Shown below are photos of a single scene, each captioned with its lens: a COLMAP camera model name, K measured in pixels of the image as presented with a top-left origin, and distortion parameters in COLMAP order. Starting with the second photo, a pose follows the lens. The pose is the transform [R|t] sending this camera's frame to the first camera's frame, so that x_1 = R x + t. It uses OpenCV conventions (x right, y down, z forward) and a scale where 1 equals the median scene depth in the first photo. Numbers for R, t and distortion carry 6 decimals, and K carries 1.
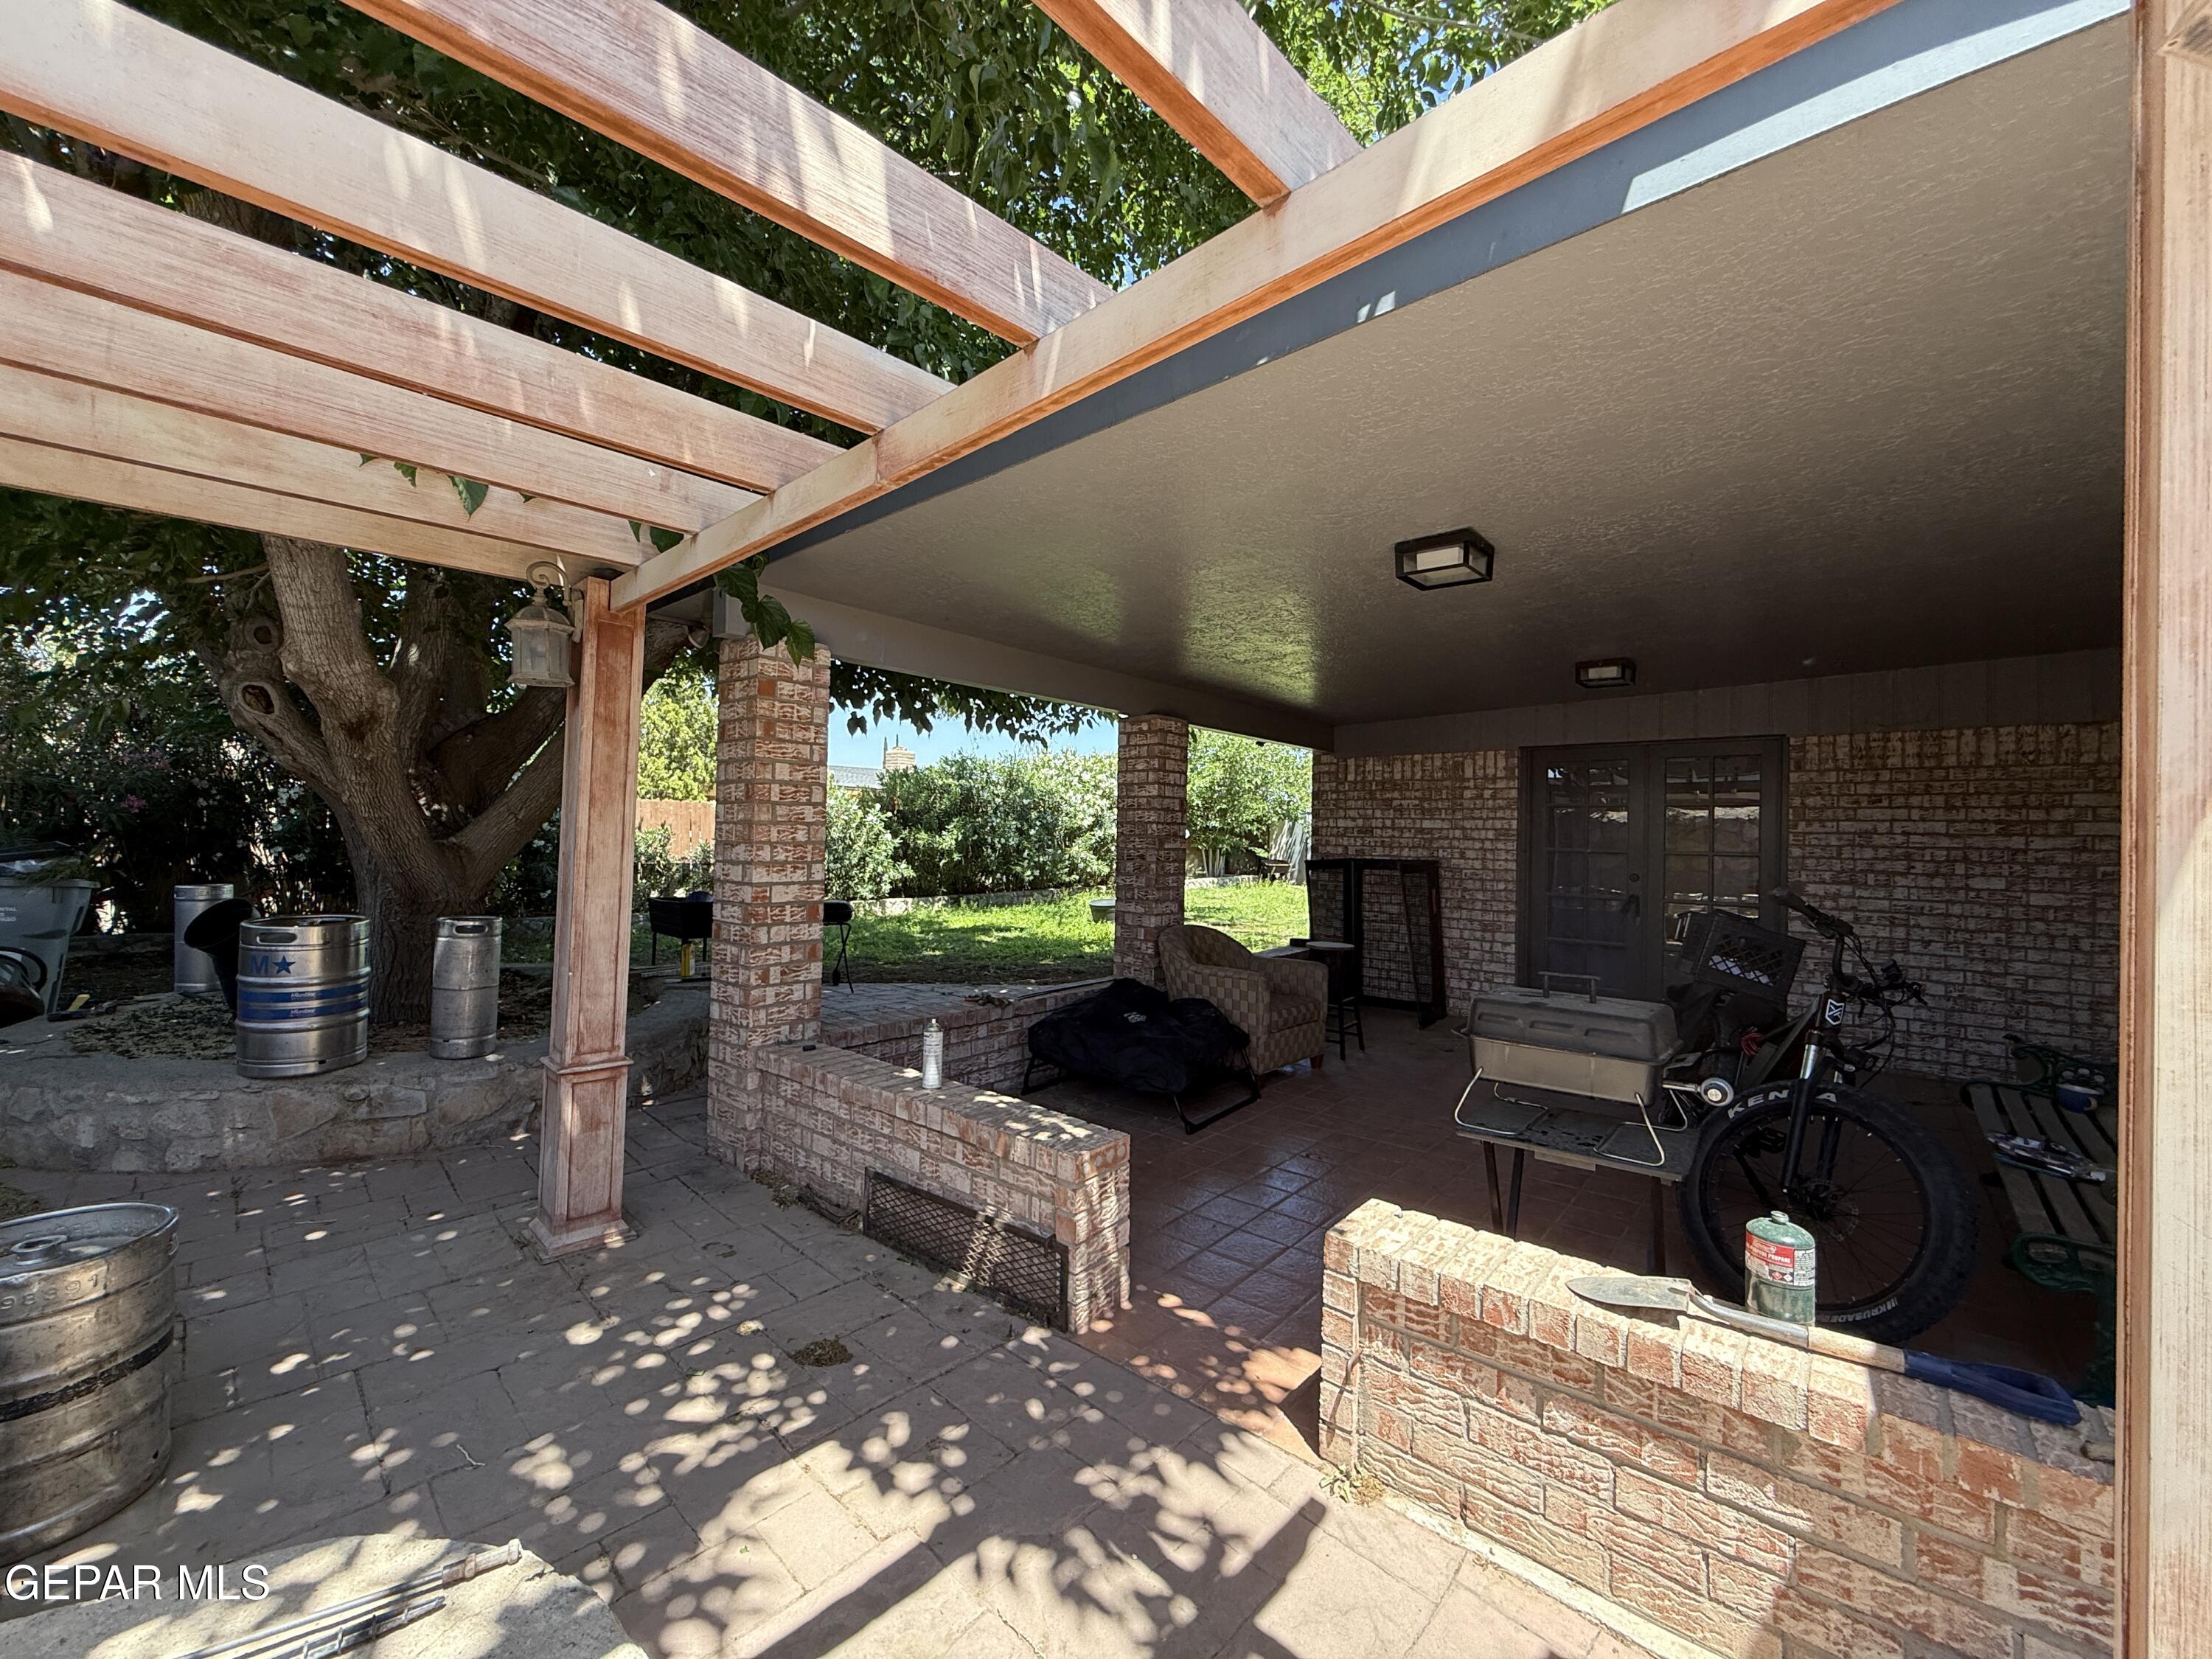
lens RADIAL K [[882.3, 0, 1090.4], [0, 882.3, 823.2], [0, 0, 1]] dist [-0.002196, -0.000124]
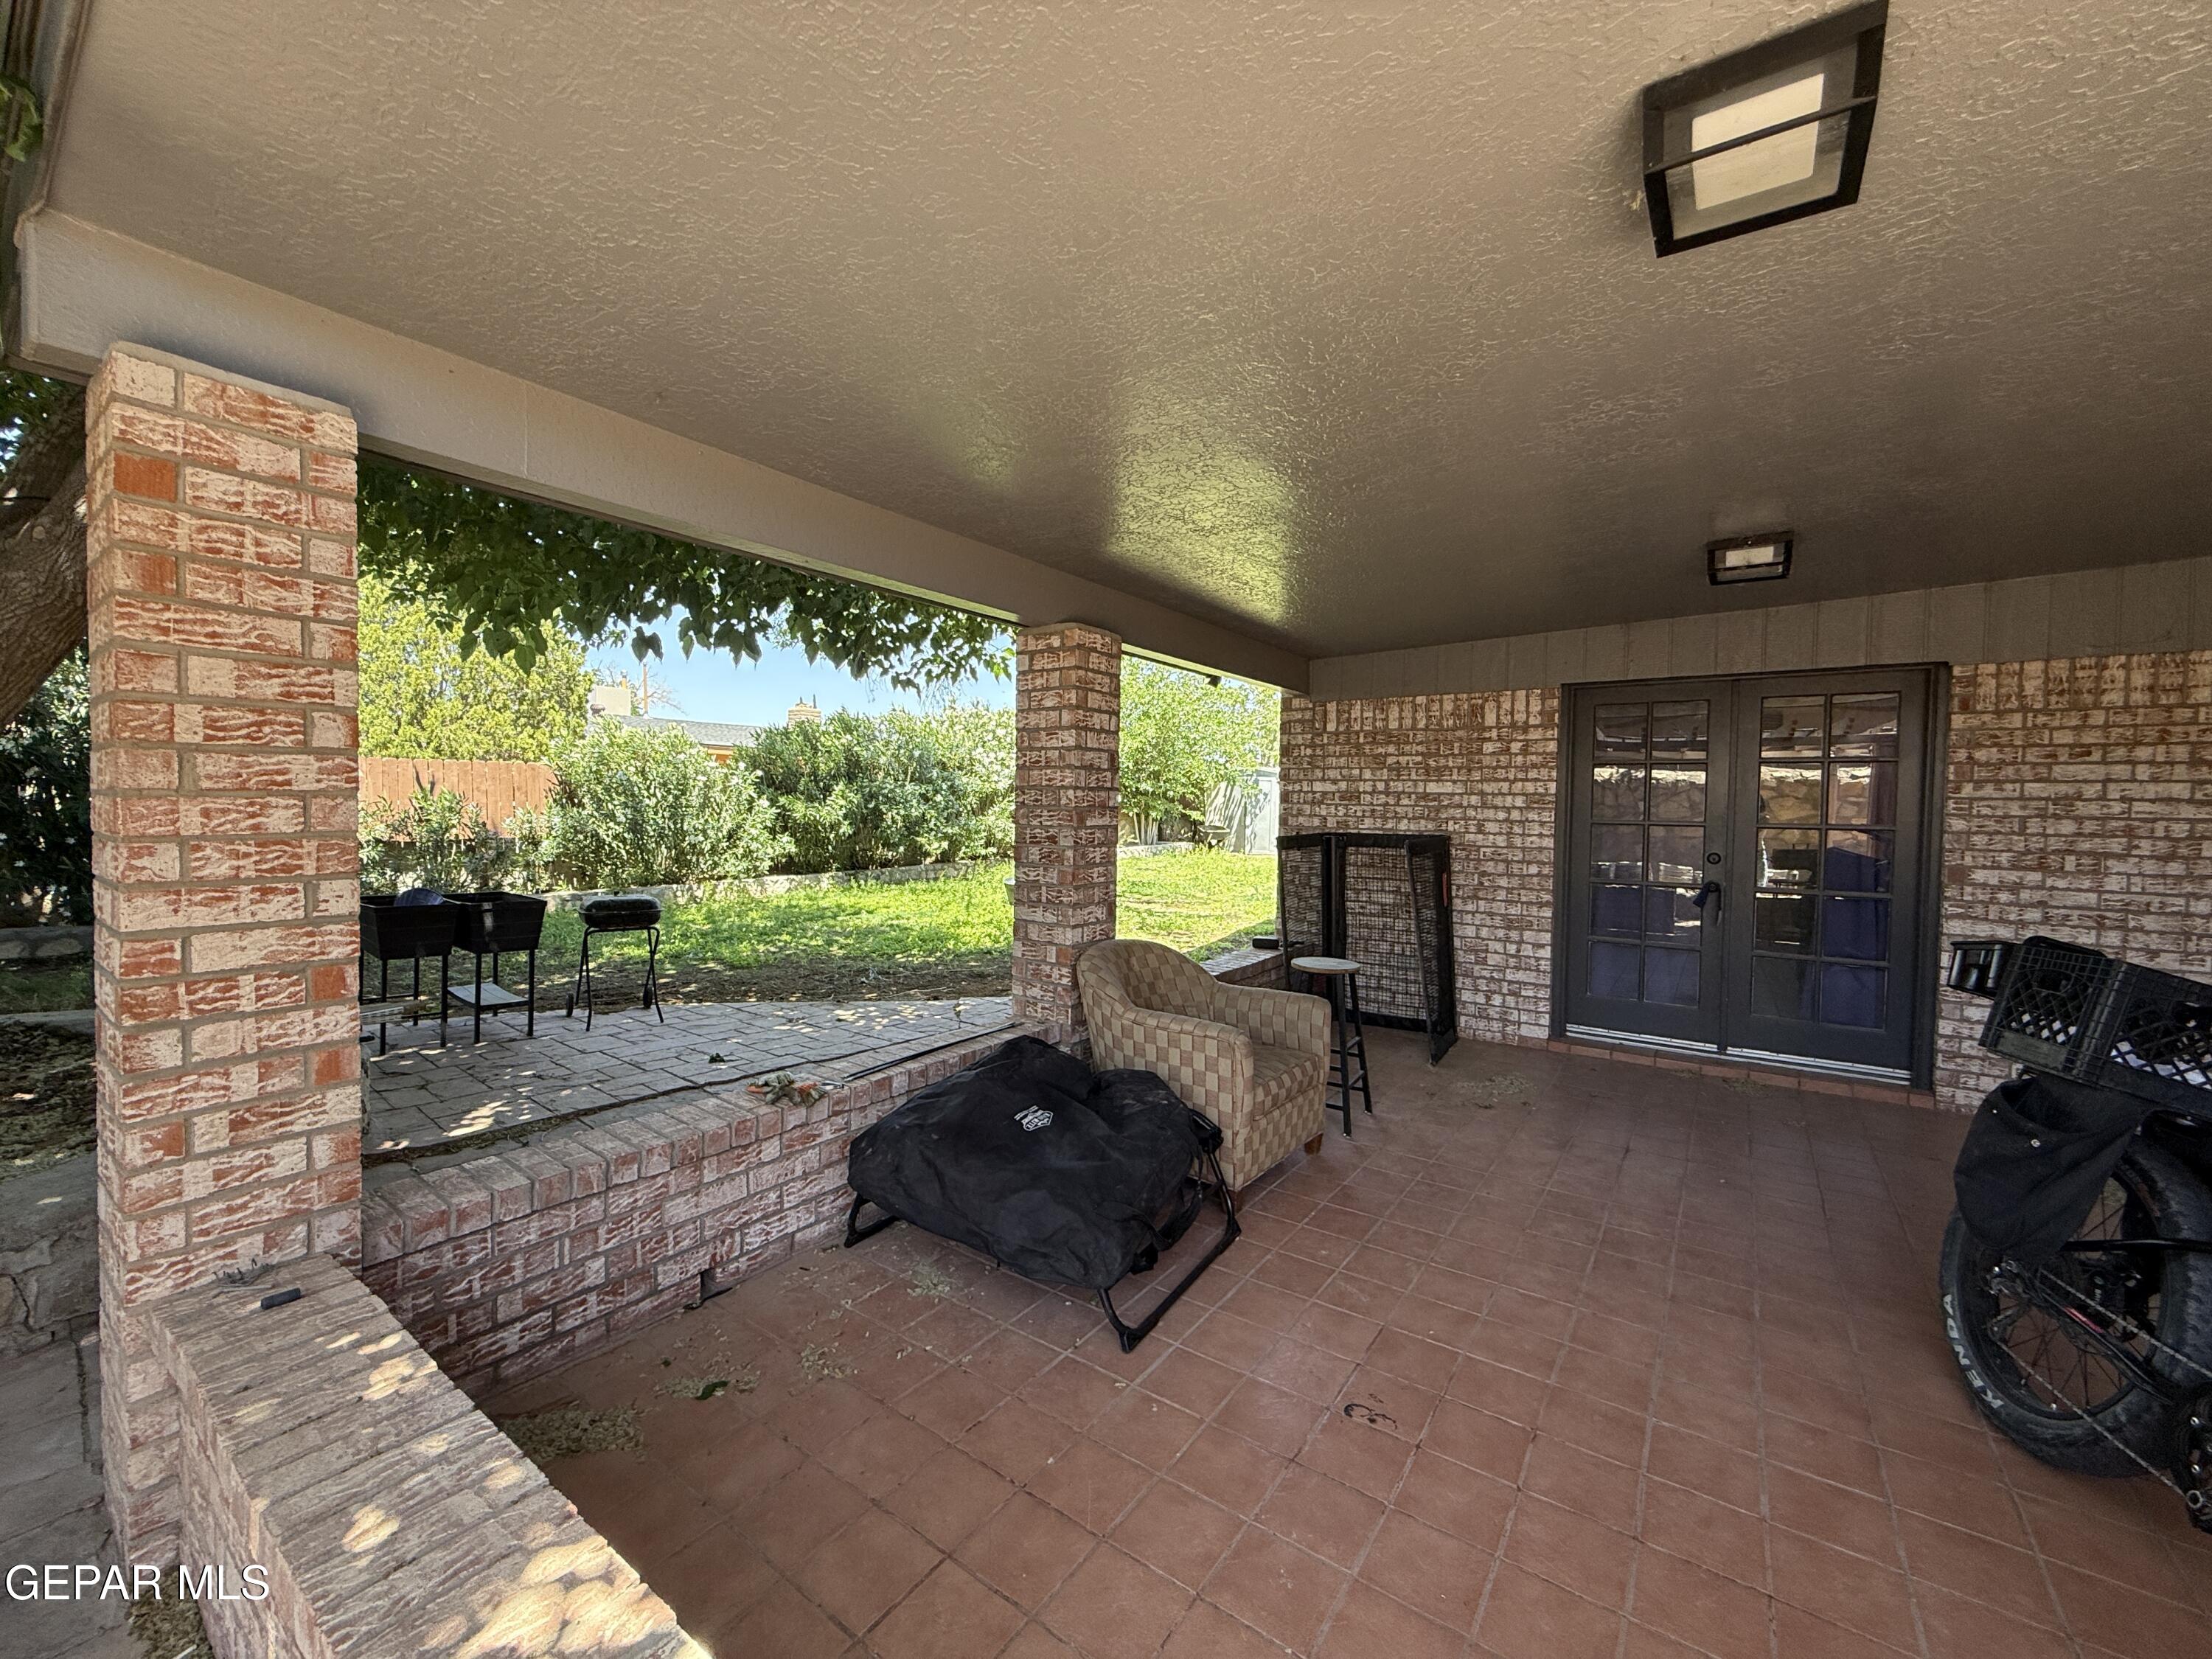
lens RADIAL K [[882.3, 0, 1107.6], [0, 882.3, 829.5], [0, 0, 1]] dist [-0.002196, -0.000124]
pose [[0.995188, -0.008200, 0.097640, 0.035174], [0.003457, 0.998810, 0.048649, -0.001178], [-0.097923, -0.048077, 0.994032, 0.338319]]
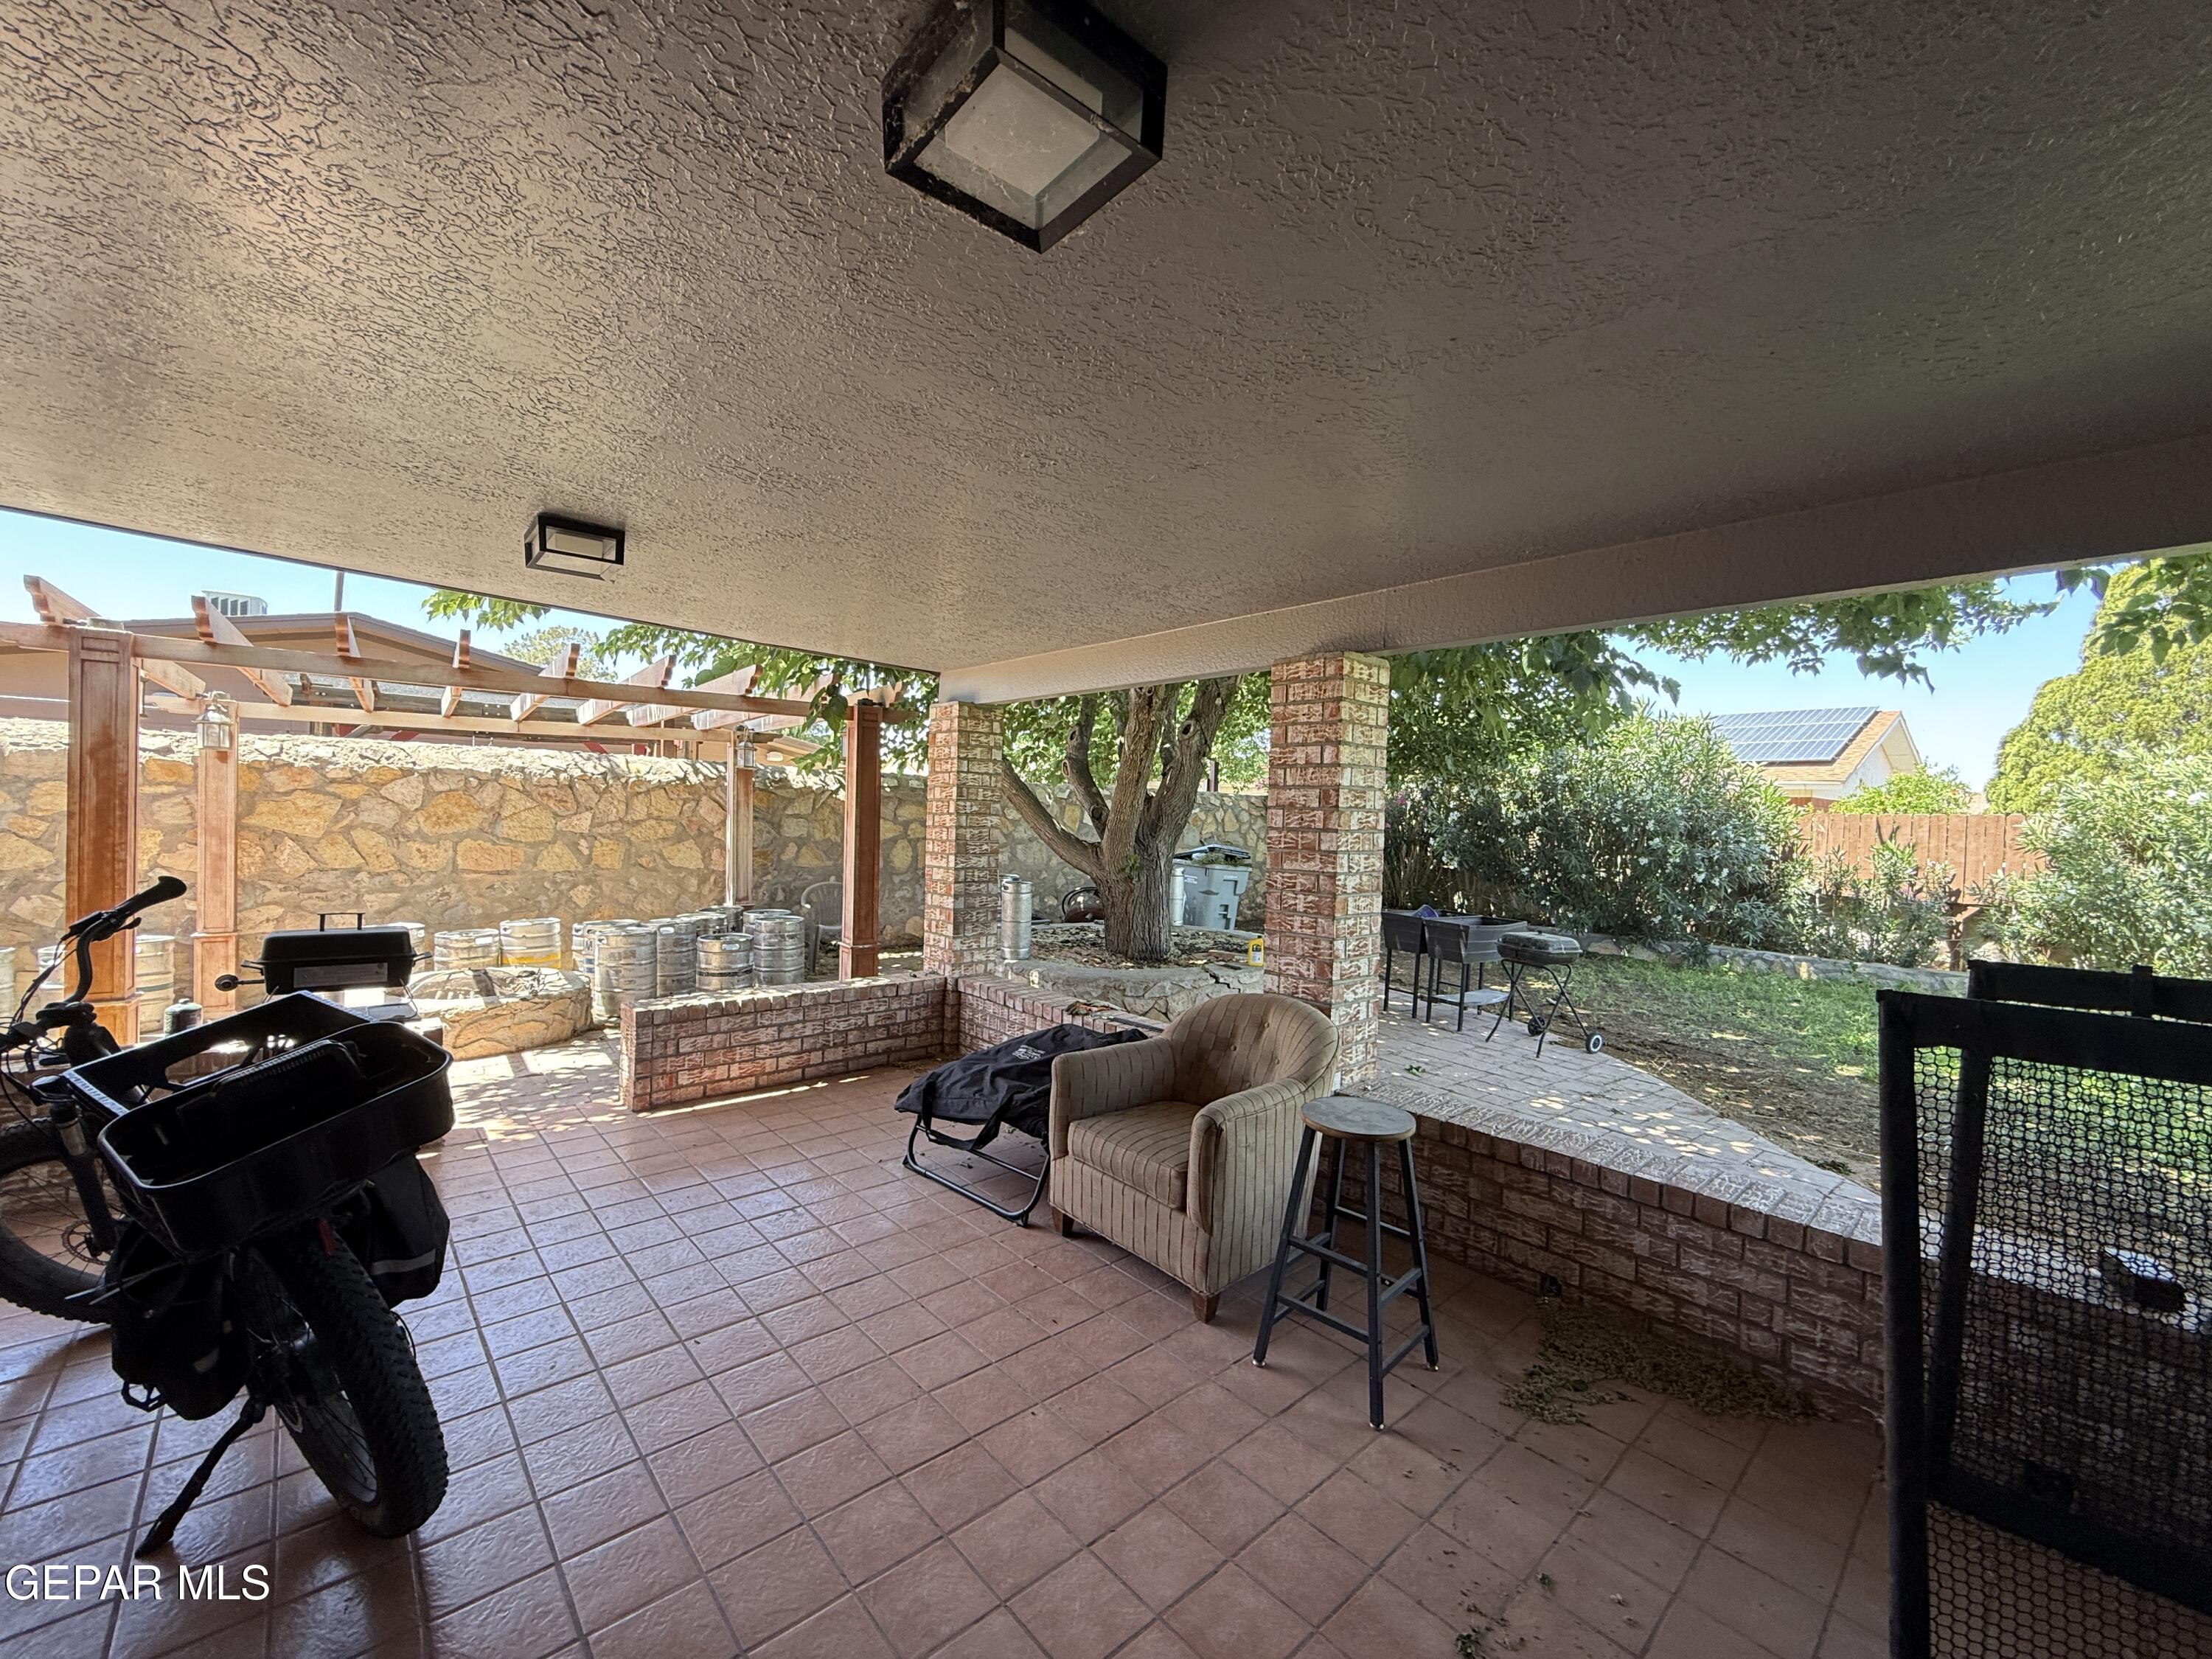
lens RADIAL K [[882.3, 0, 1101.4], [0, 882.3, 827.1], [0, 0, 1]] dist [-0.002196, -0.000124]
pose [[-0.121348, -0.004602, -0.992599, 0.737875], [-0.008056, 0.999961, -0.003651, 0.002187], [0.992577, 0.007554, -0.121381, 0.962919]]
